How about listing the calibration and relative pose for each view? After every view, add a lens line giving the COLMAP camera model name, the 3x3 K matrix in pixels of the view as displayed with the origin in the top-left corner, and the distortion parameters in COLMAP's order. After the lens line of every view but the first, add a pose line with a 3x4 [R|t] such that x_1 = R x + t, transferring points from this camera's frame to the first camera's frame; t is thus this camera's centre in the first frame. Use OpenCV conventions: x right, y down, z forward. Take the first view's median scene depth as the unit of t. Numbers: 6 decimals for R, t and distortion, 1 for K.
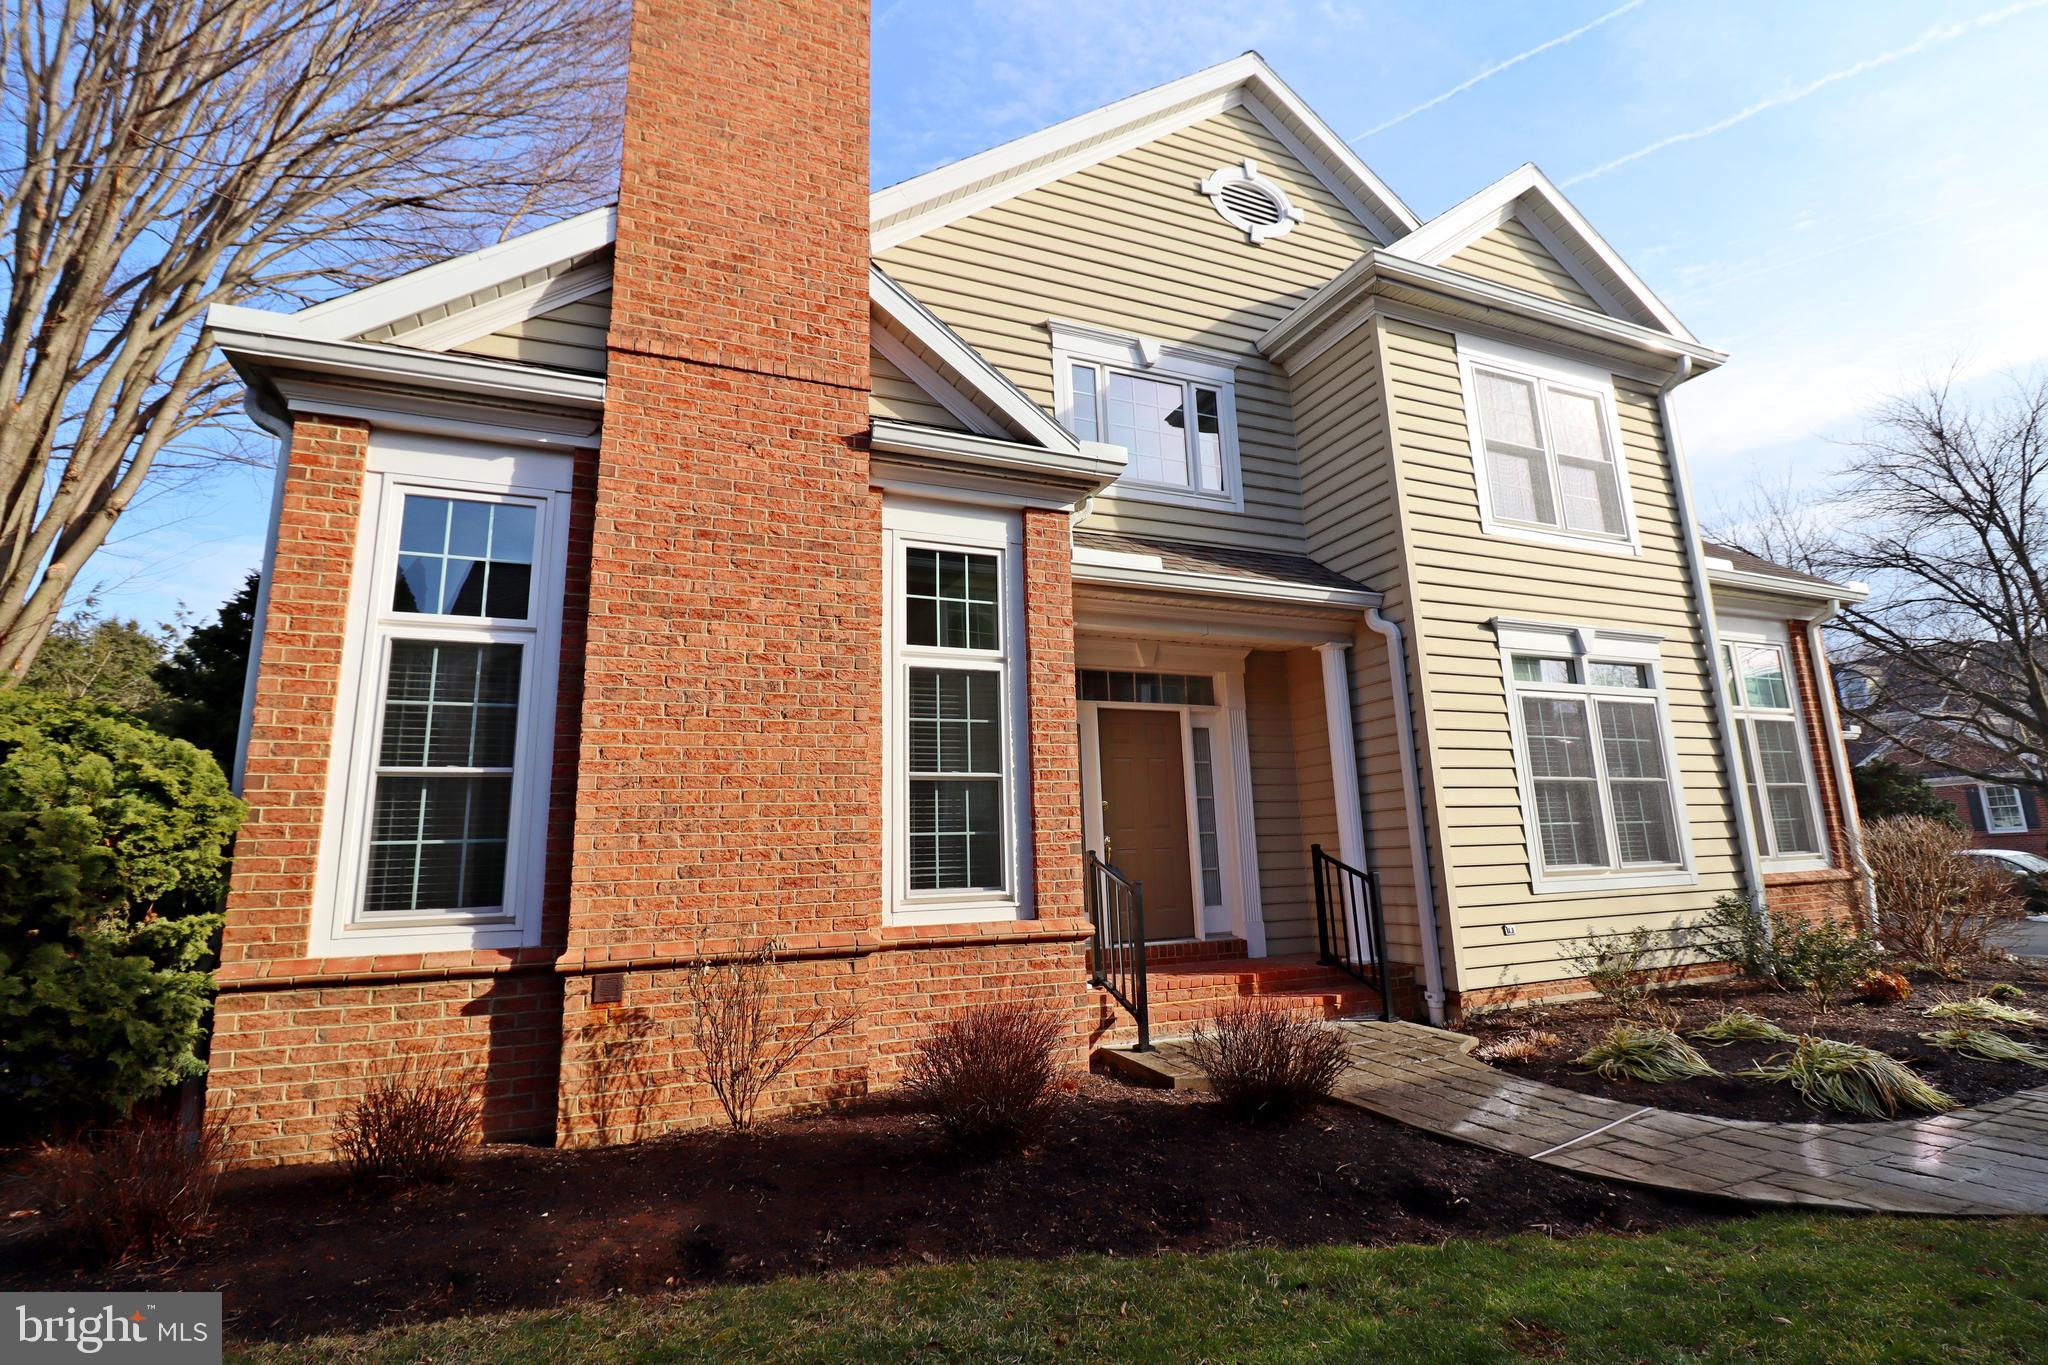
lens RADIAL K [[955.9, 0, 1030.4], [0, 955.9, 667.5], [0, 0, 1]] dist [-0.014394, -0.003942]
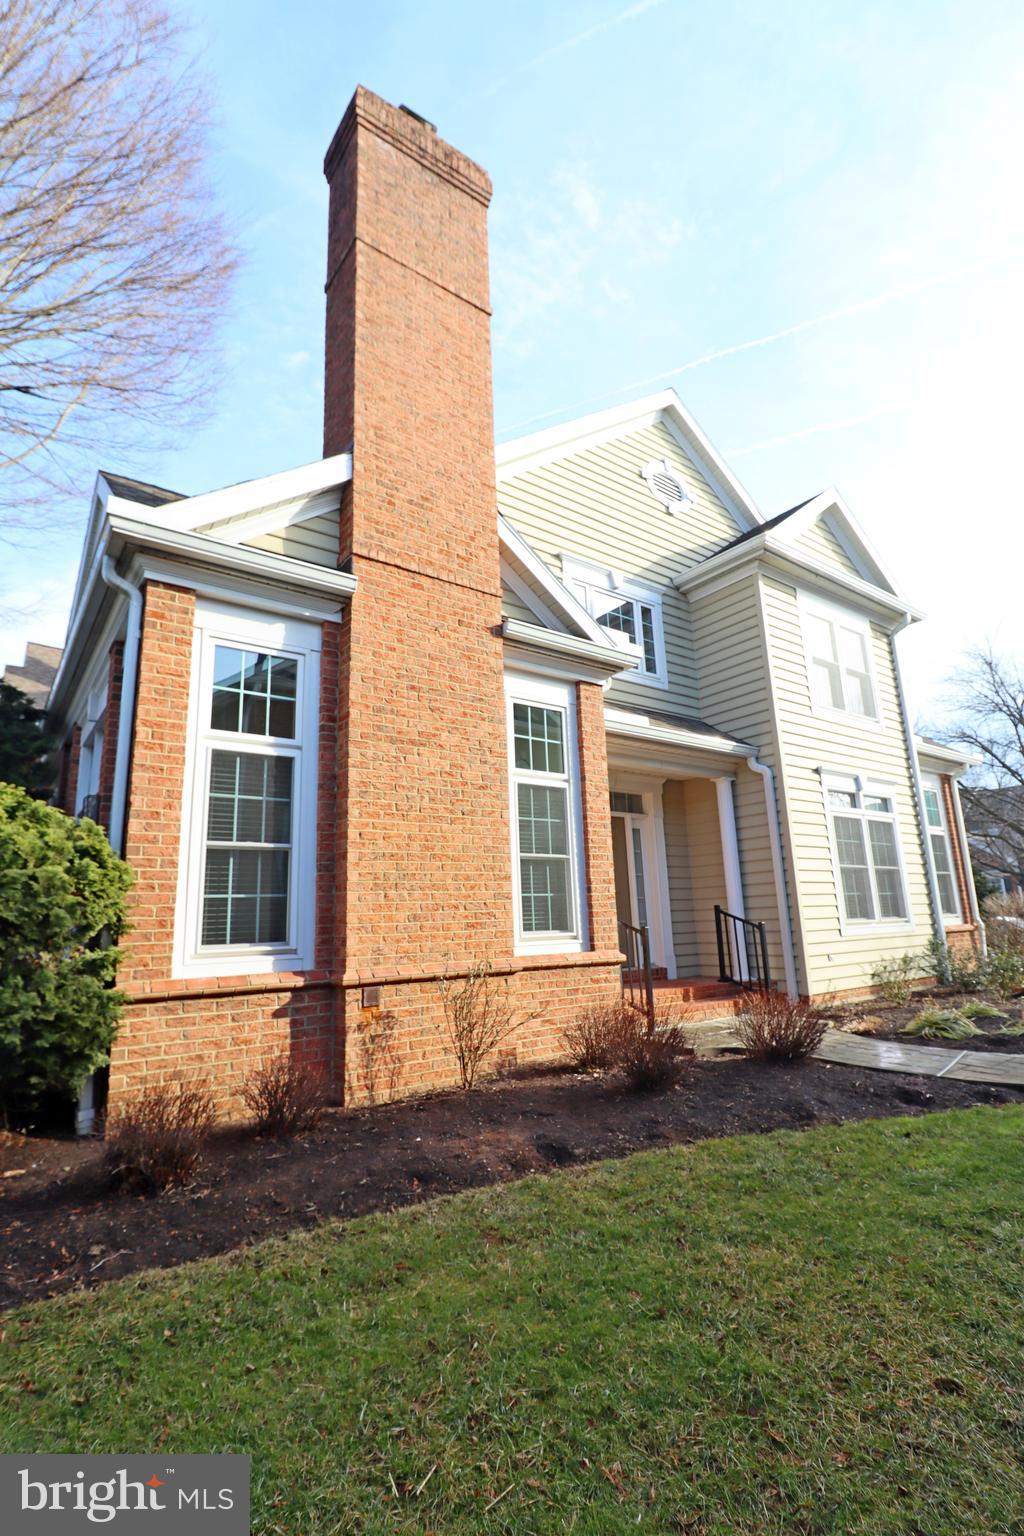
lens RADIAL K [[716.9, 0, 500.3], [0, 716.9, 769.7], [0, 0, 1]] dist [-0.014394, -0.003942]
pose [[0.974724, 0.047394, 0.218328, -0.409703], [-0.044435, 0.998842, -0.018446, 0.000265], [-0.218950, 0.008278, 0.975701, -0.093676]]
